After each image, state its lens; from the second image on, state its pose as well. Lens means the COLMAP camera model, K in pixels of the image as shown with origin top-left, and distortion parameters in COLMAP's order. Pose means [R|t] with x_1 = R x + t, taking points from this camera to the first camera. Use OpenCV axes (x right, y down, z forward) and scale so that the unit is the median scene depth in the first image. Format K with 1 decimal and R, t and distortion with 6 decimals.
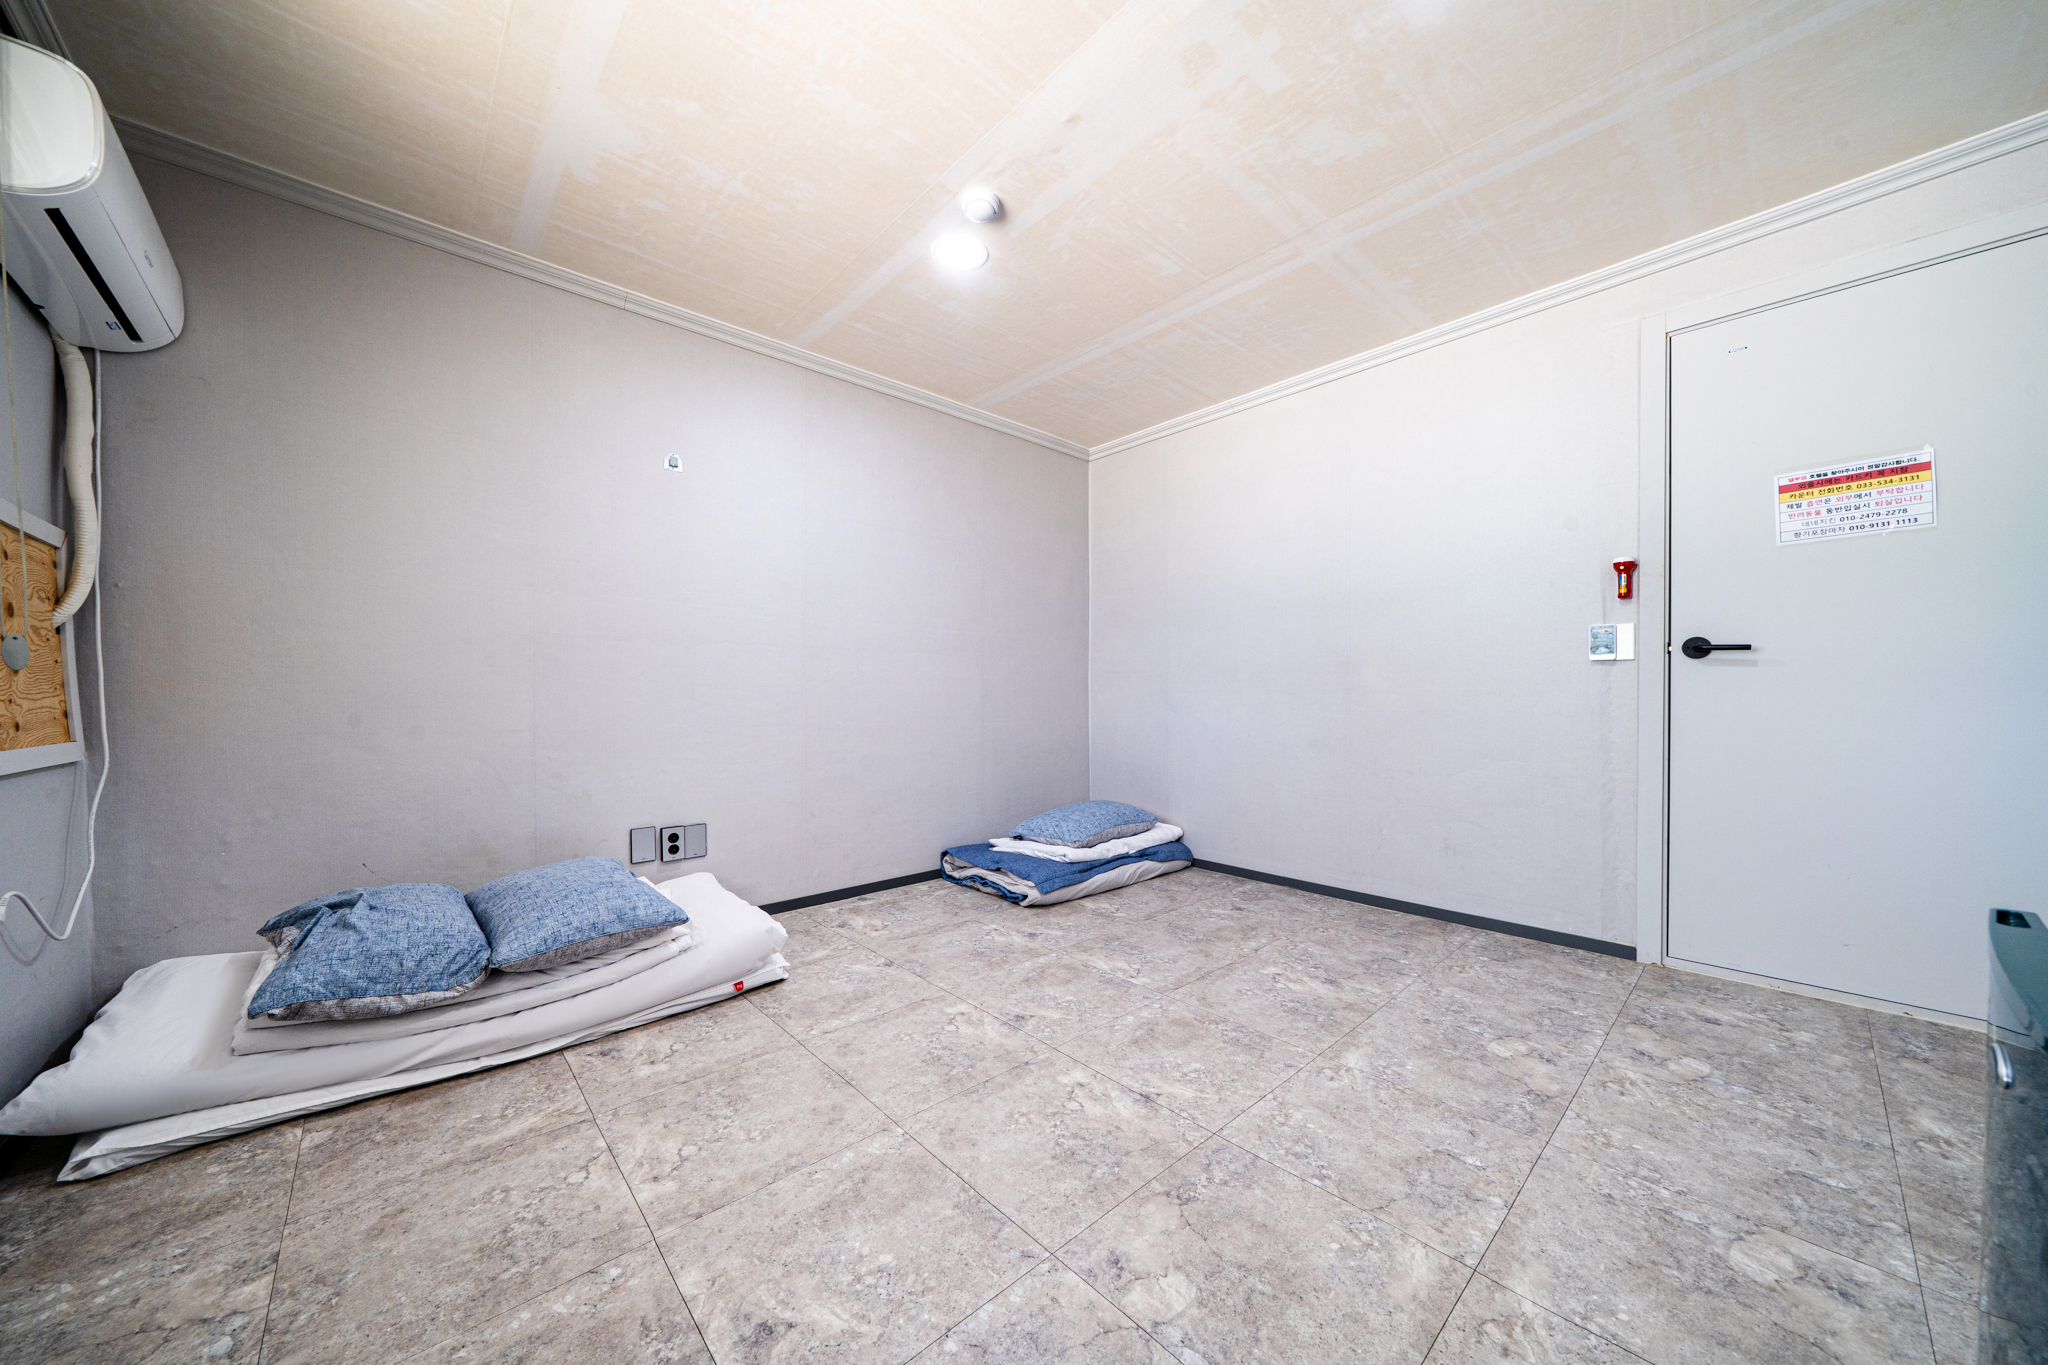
lens RADIAL K [[727.7, 0, 1024.0], [0, 727.7, 682.5], [0, 0, 1]] dist [-0.004952, -0.000170]
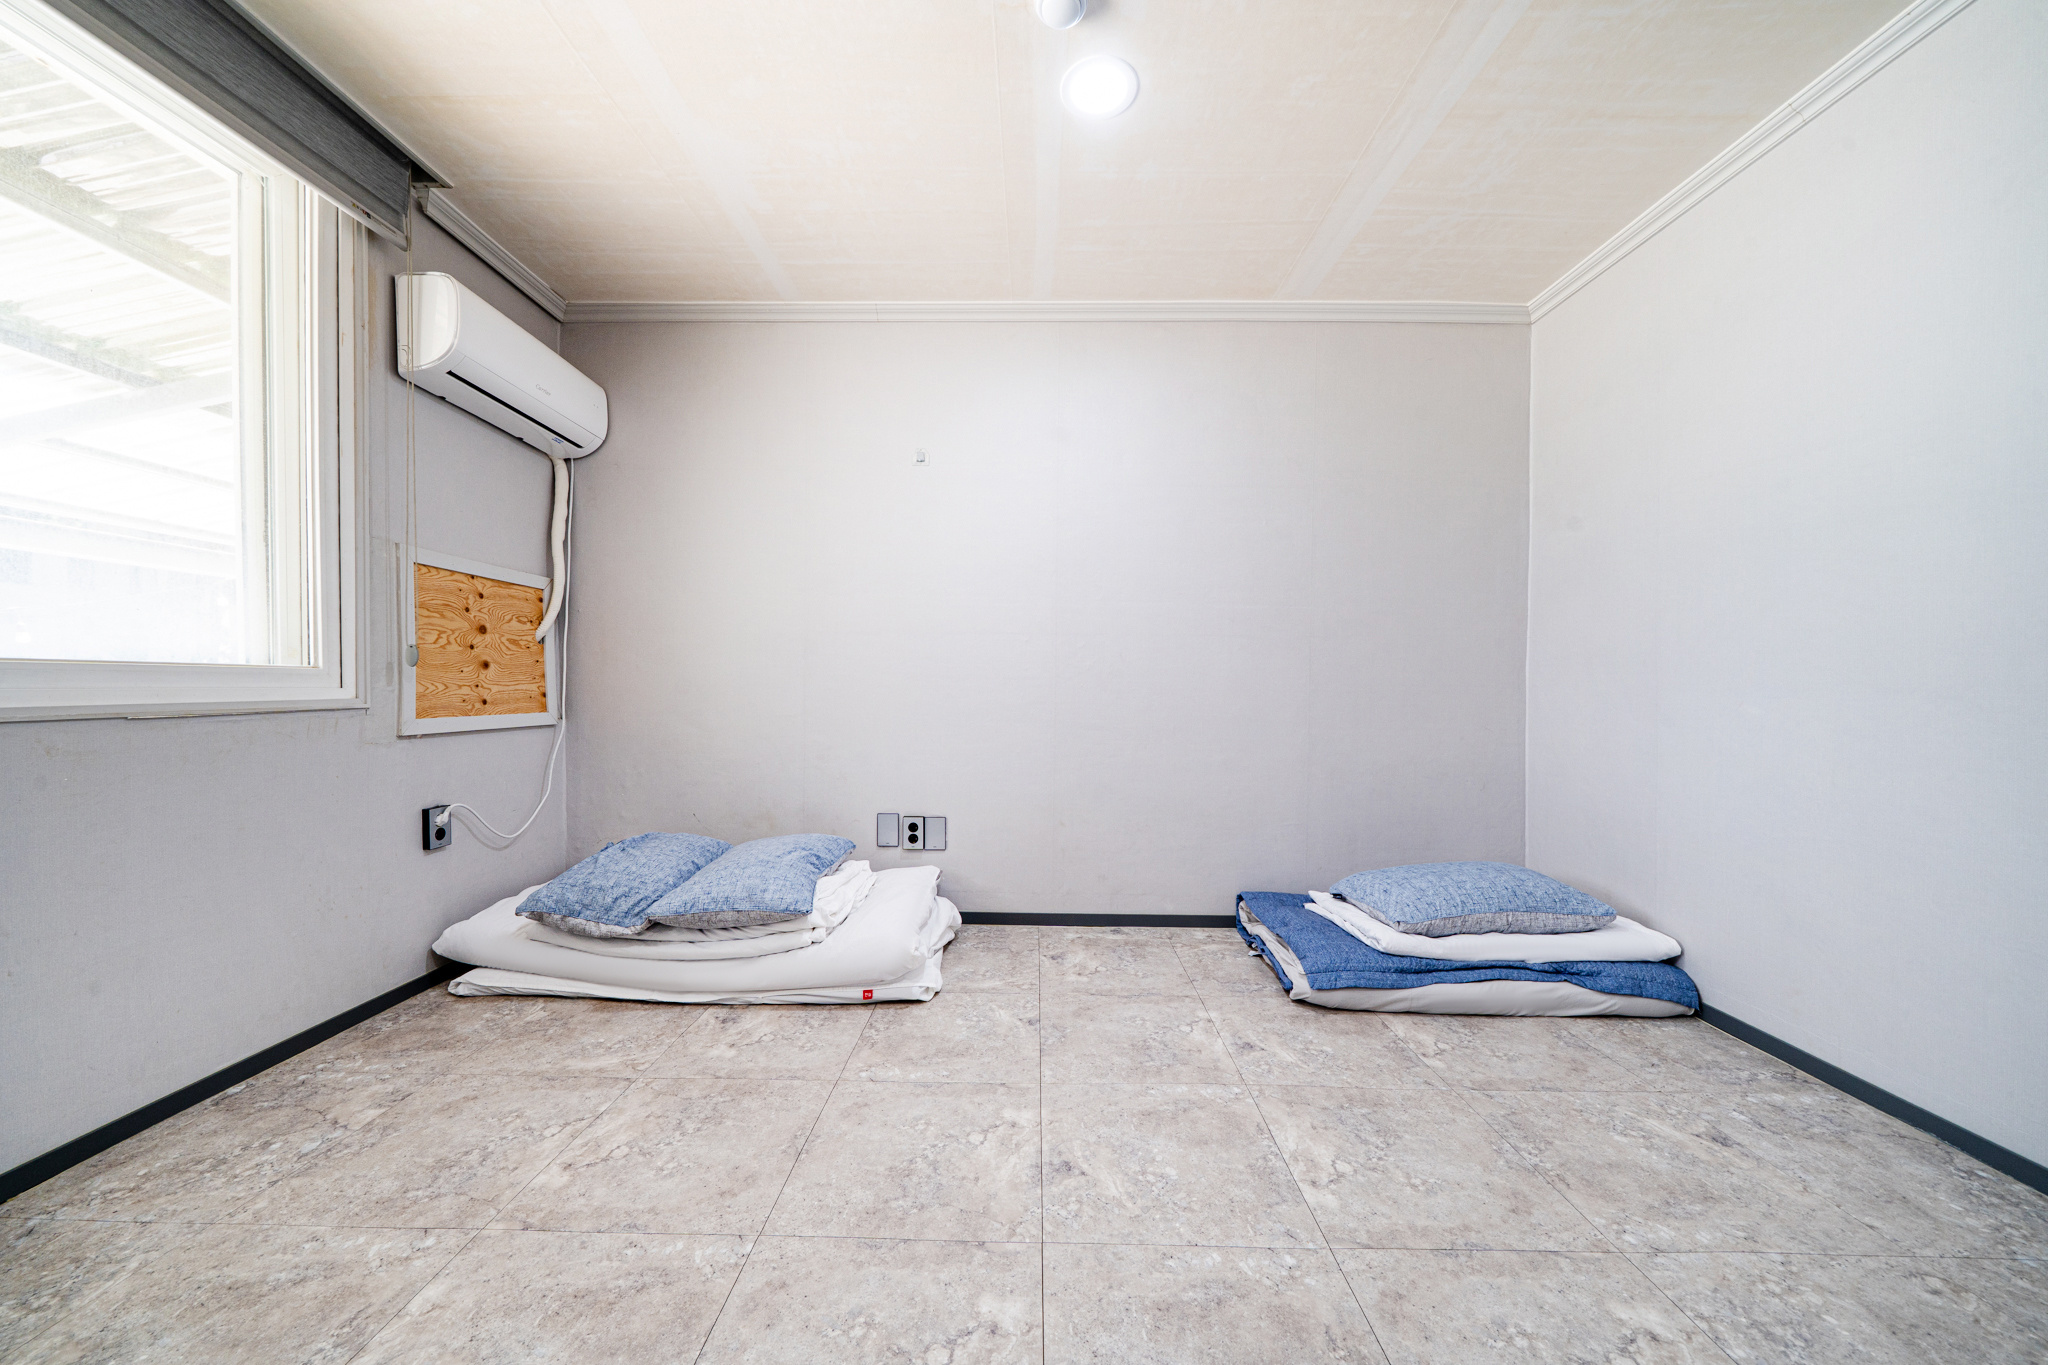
lens RADIAL K [[727.7, 0, 1024.0], [0, 727.7, 682.5], [0, 0, 1]] dist [-0.004952, -0.000170]
pose [[0.717970, 0.006168, -0.696047, 0.368971], [0.000260, 0.999958, 0.009129, 0.002210], [0.696074, -0.006736, 0.717938, 0.415209]]
